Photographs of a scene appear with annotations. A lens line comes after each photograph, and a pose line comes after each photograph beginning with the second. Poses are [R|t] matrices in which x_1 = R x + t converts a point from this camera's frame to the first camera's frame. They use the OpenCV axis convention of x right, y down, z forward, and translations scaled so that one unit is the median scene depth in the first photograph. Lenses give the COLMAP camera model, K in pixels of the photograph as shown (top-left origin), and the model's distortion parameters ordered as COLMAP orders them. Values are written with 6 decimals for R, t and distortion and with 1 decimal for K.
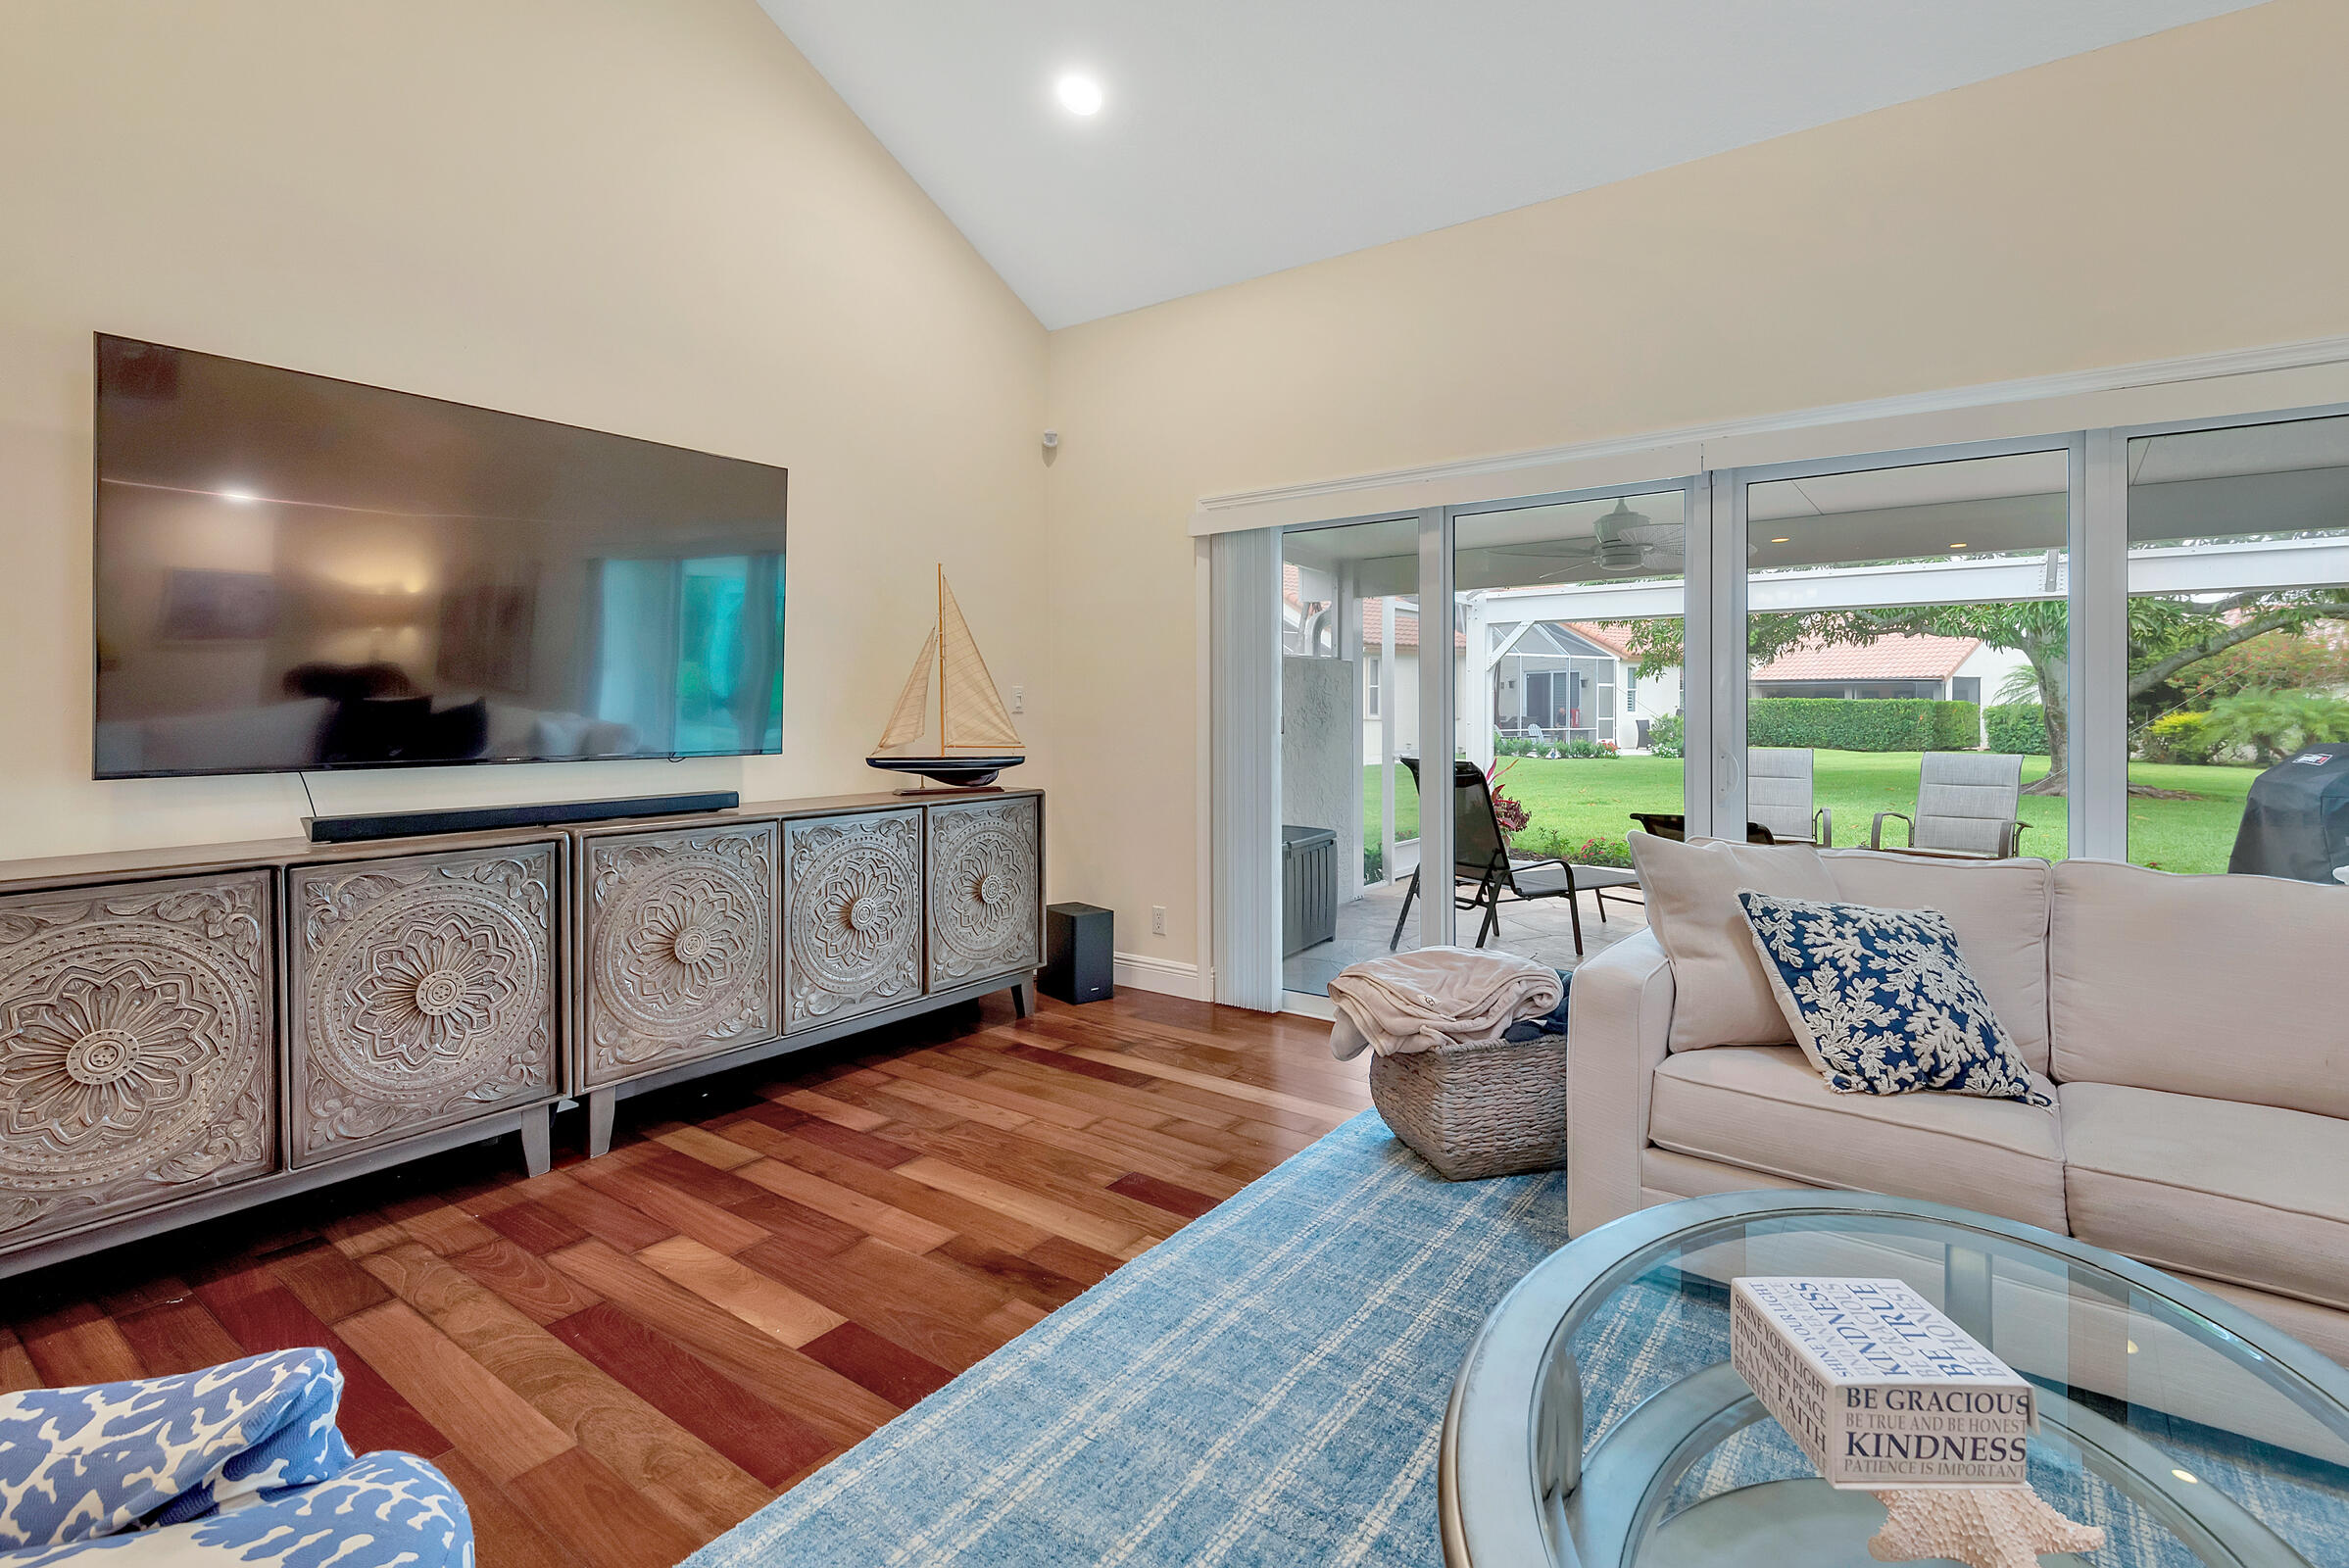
lens RADIAL K [[1103.4, 0, 1186.9], [0, 1103.4, 742.0], [0, 0, 1]] dist [0.035988, -0.020176]
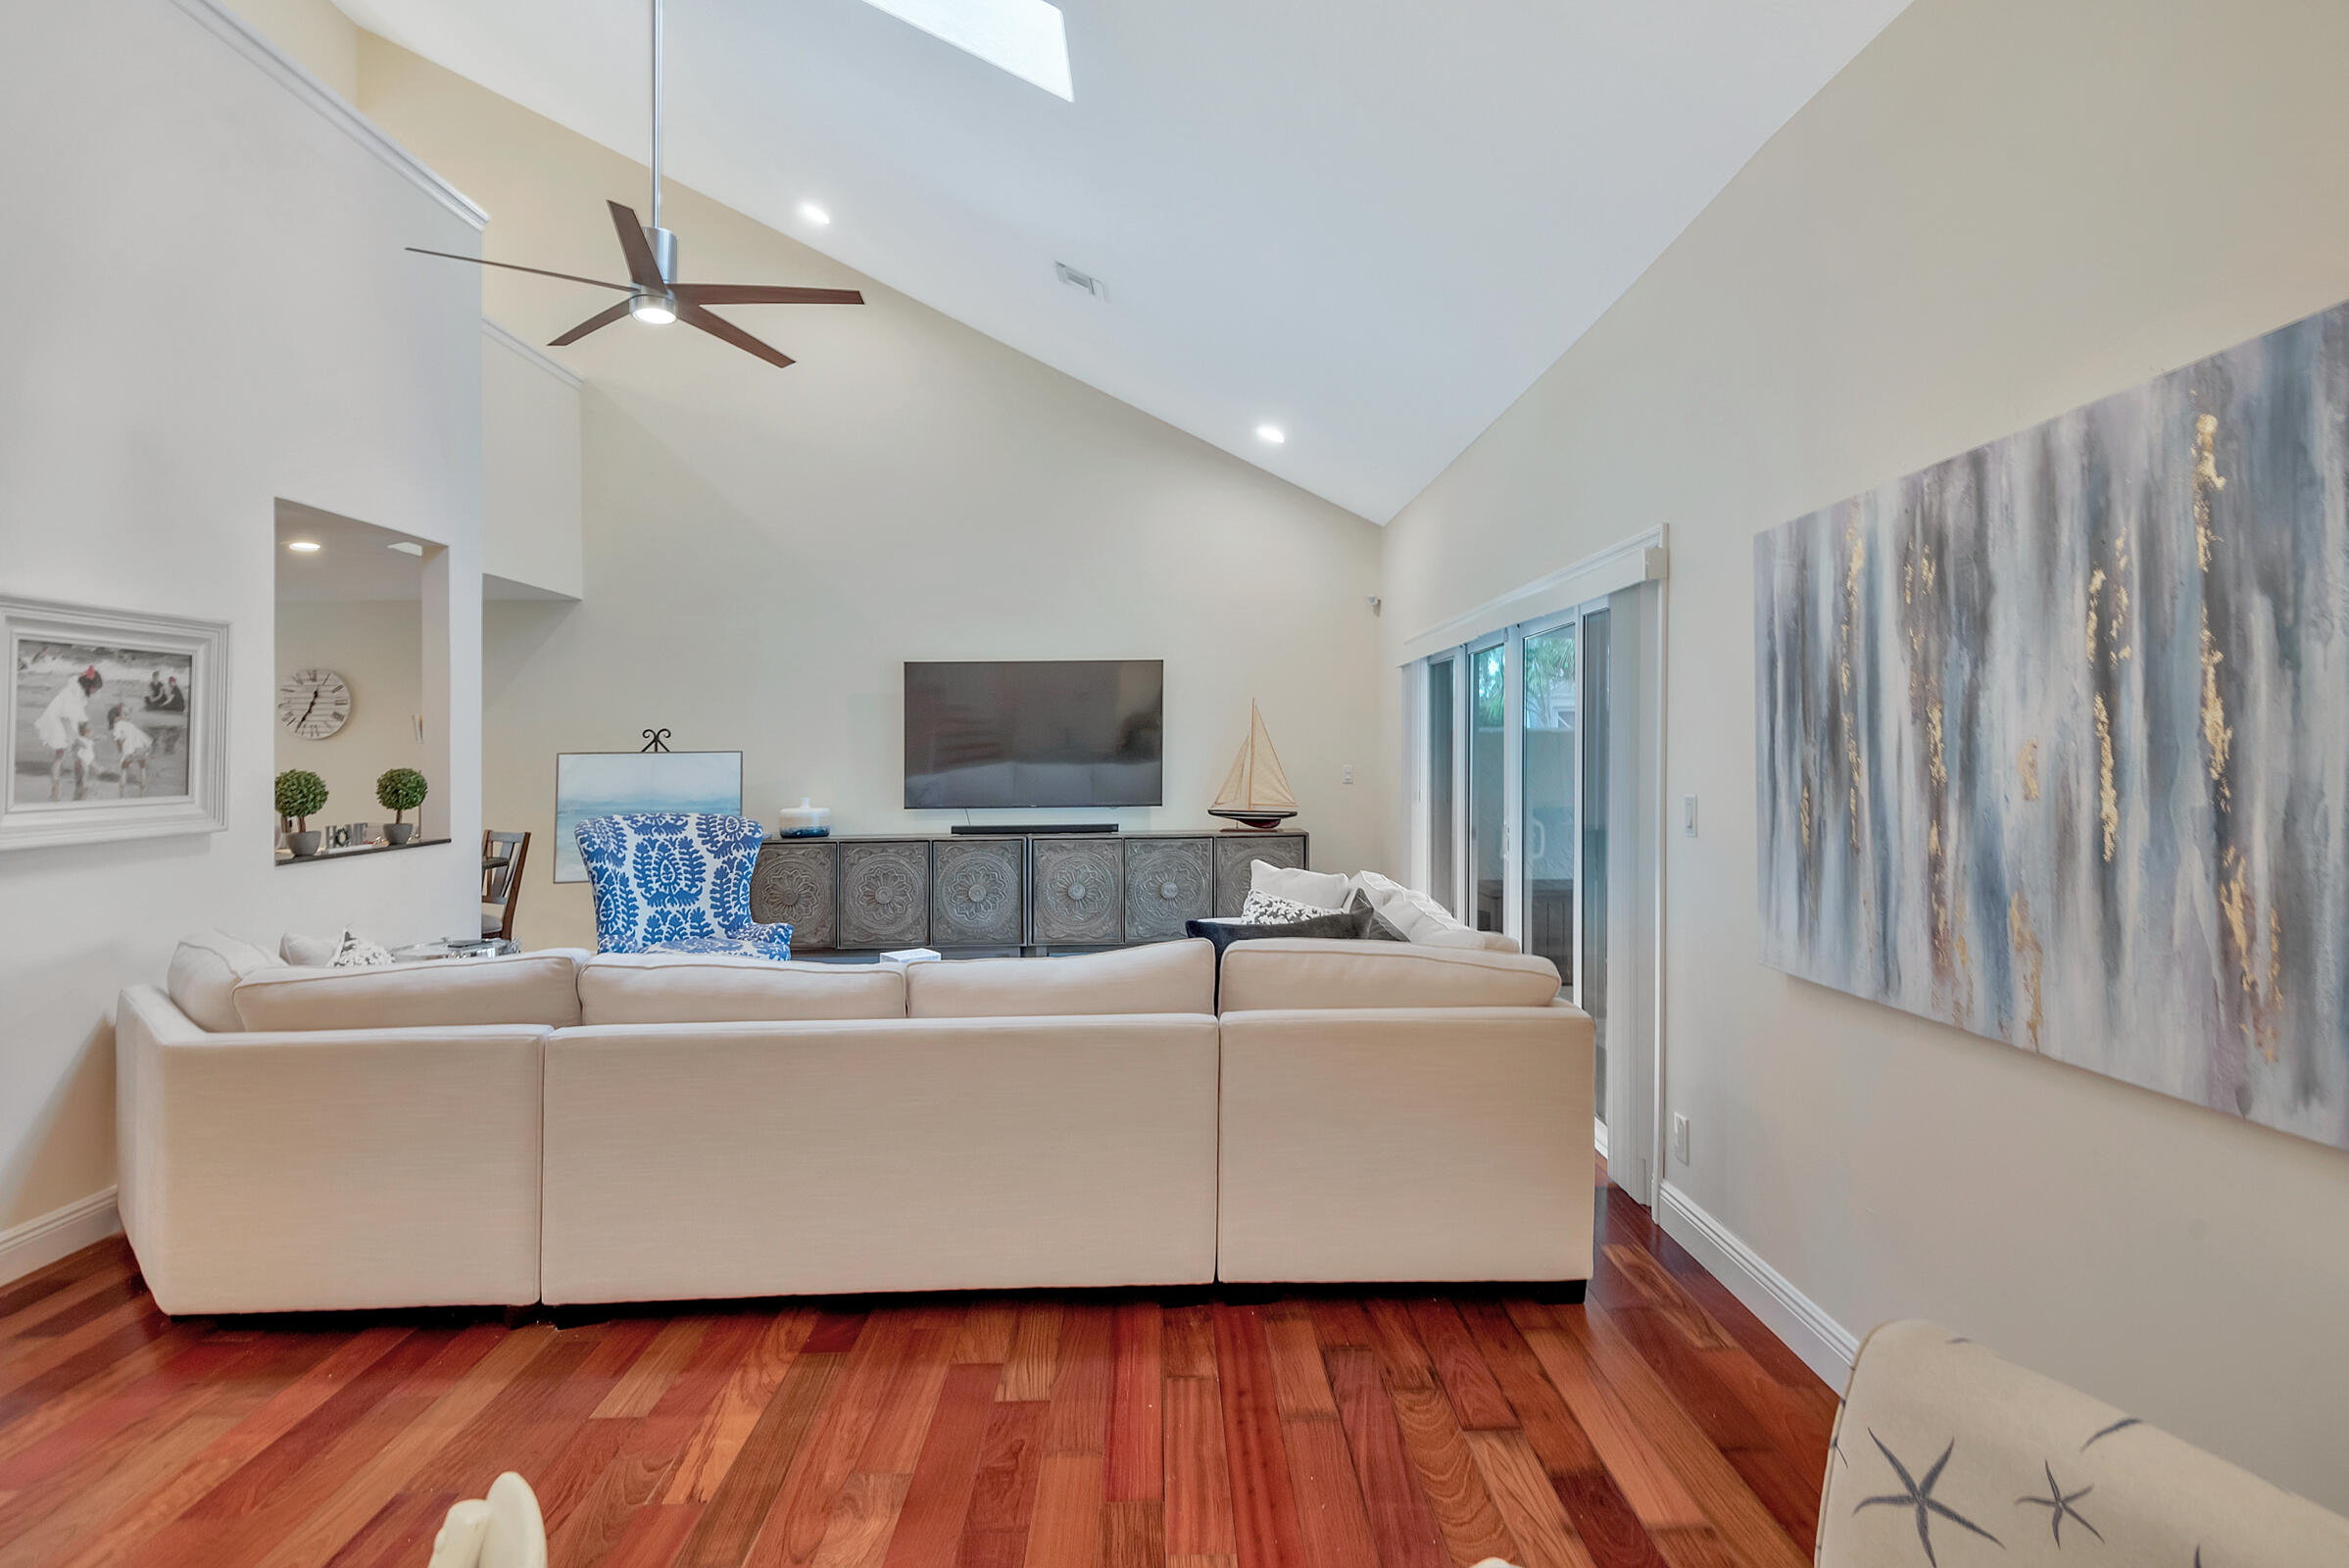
lens RADIAL K [[1242.8, 0, 1186.7], [0, 1242.8, 756.5], [0, 0, 1]] dist [0.043910, -0.027385]
pose [[0.613317, -0.002800, -0.789832, 1.468821], [-0.014513, 0.999785, -0.014814, -0.047941], [0.789704, 0.020548, 0.613144, -0.319204]]
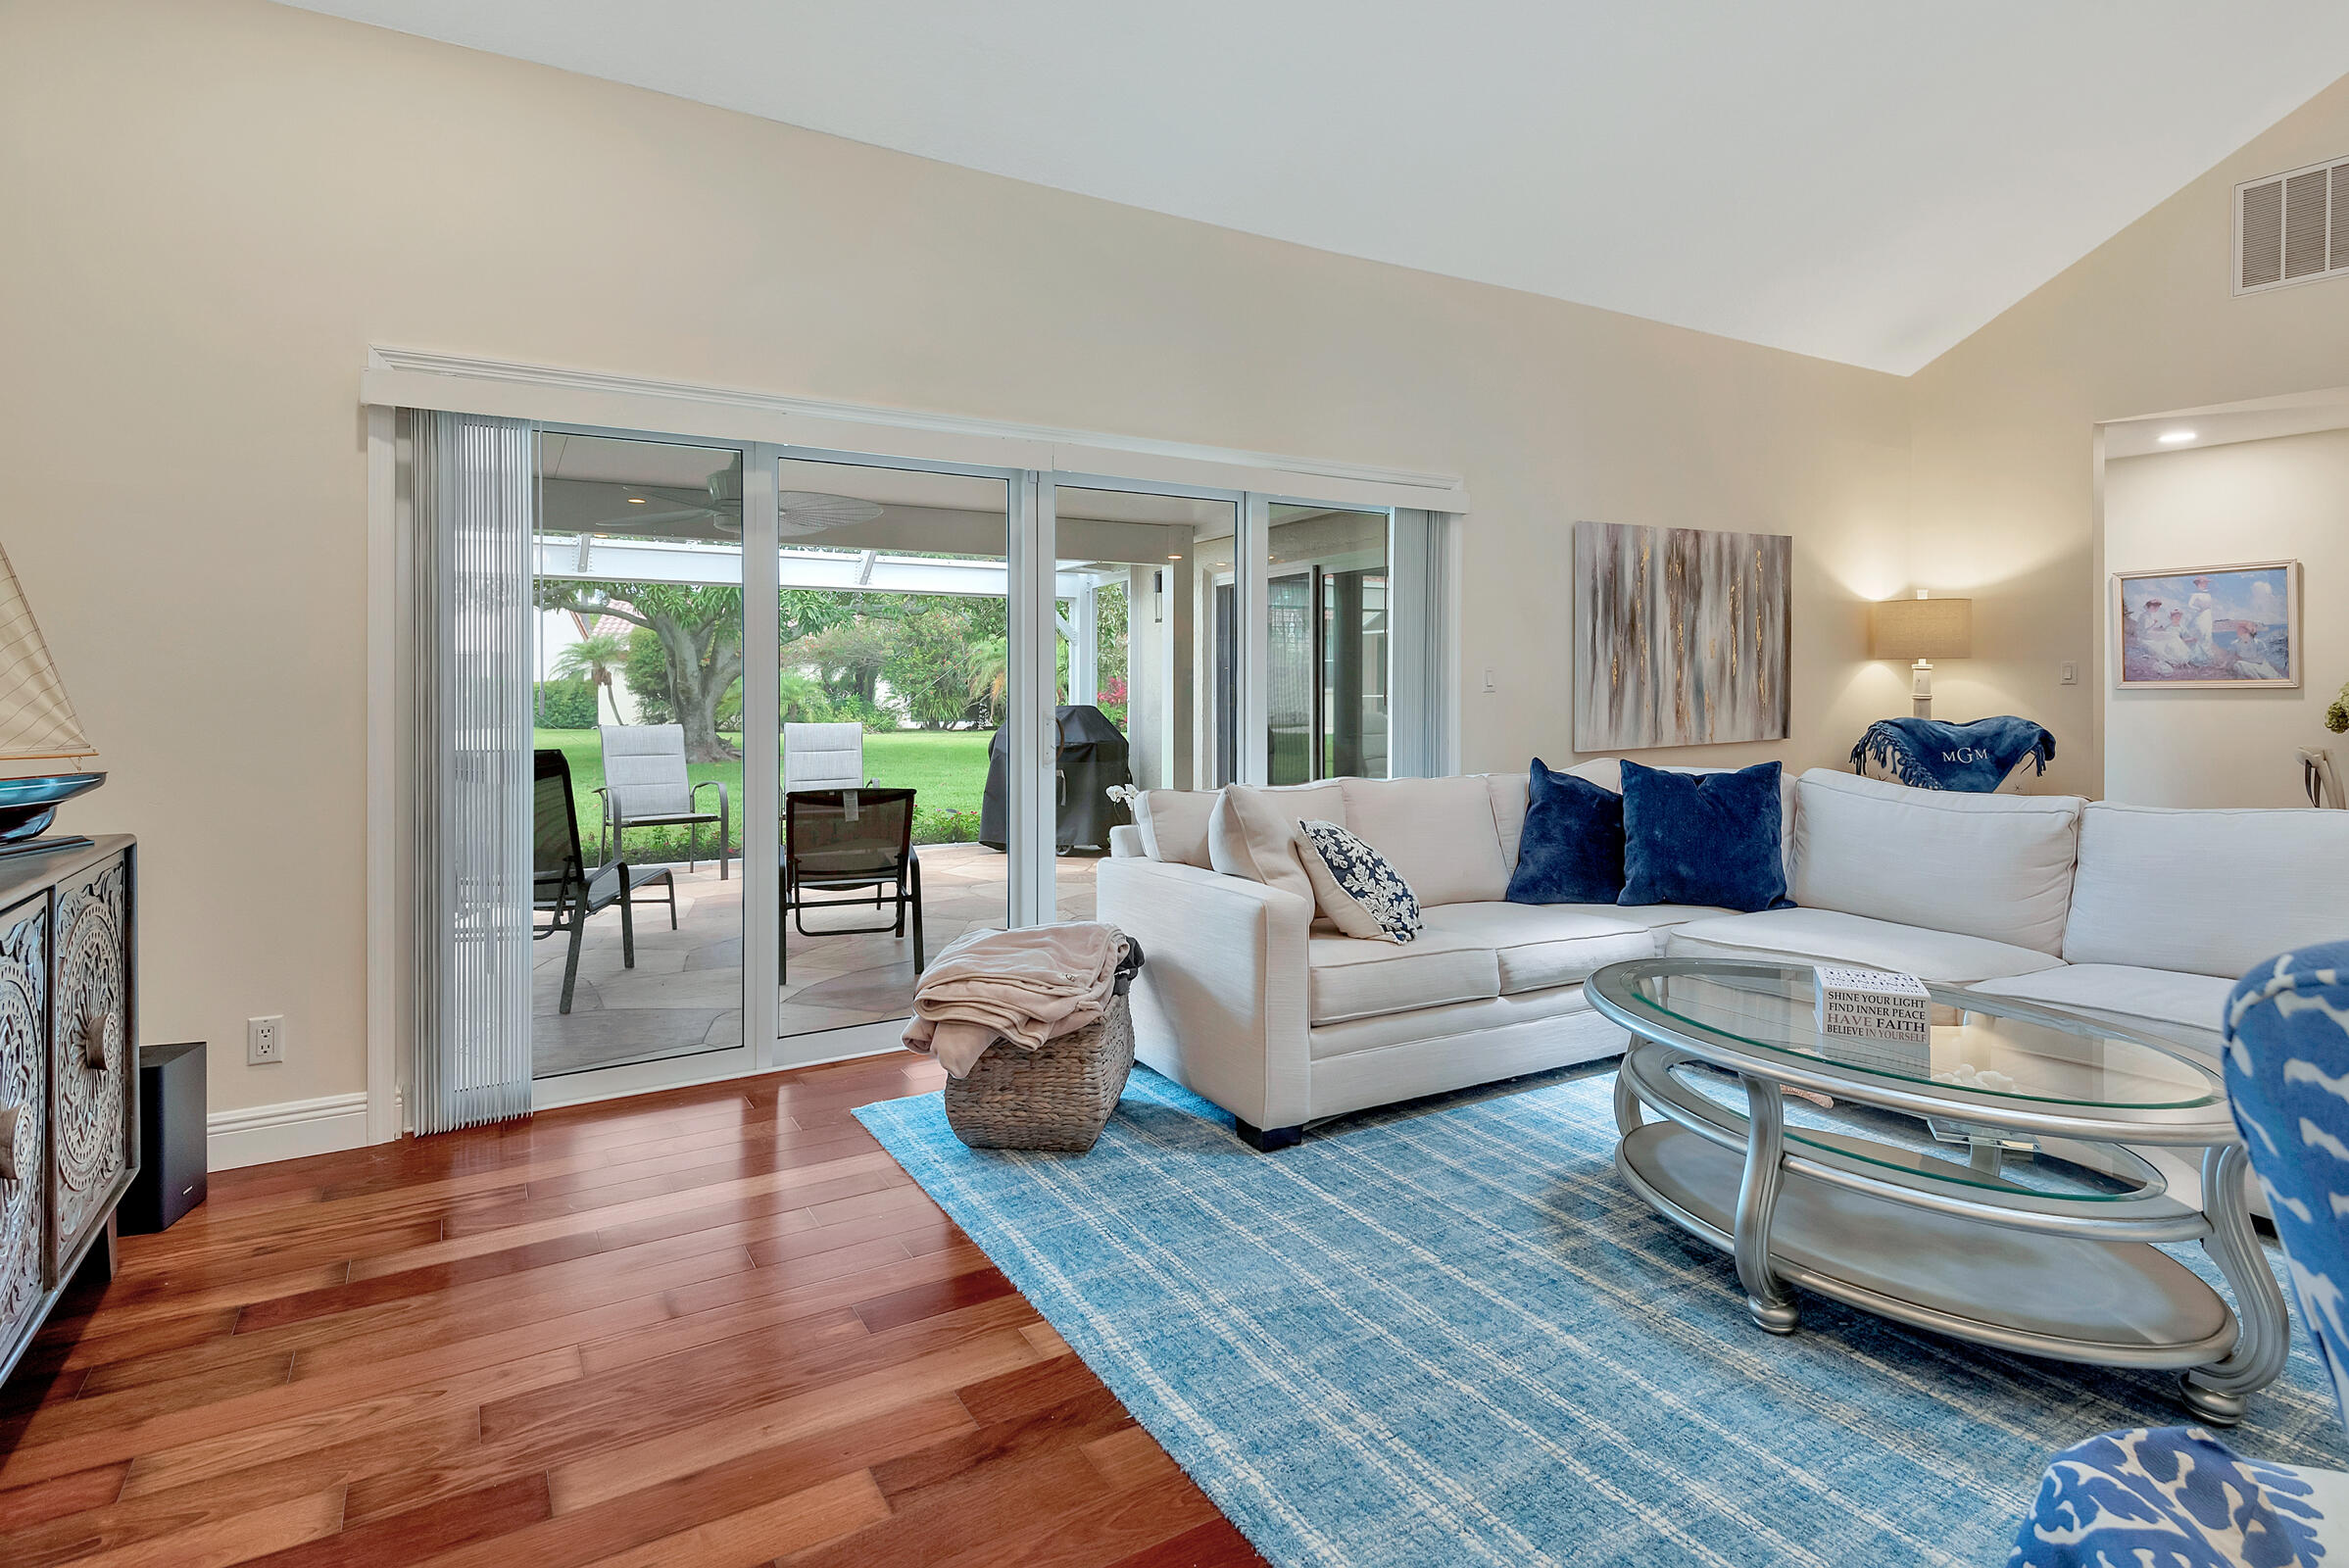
lens RADIAL K [[1208.5, 0, 1180.7], [0, 1208.5, 714.5], [0, 0, 1]] dist [0.040671, -0.024998]
pose [[0.380632, -0.023584, 0.924426, -0.580665], [0.029029, 0.999487, 0.013546, -0.008609], [-0.924271, 0.021679, 0.381121, 0.392934]]
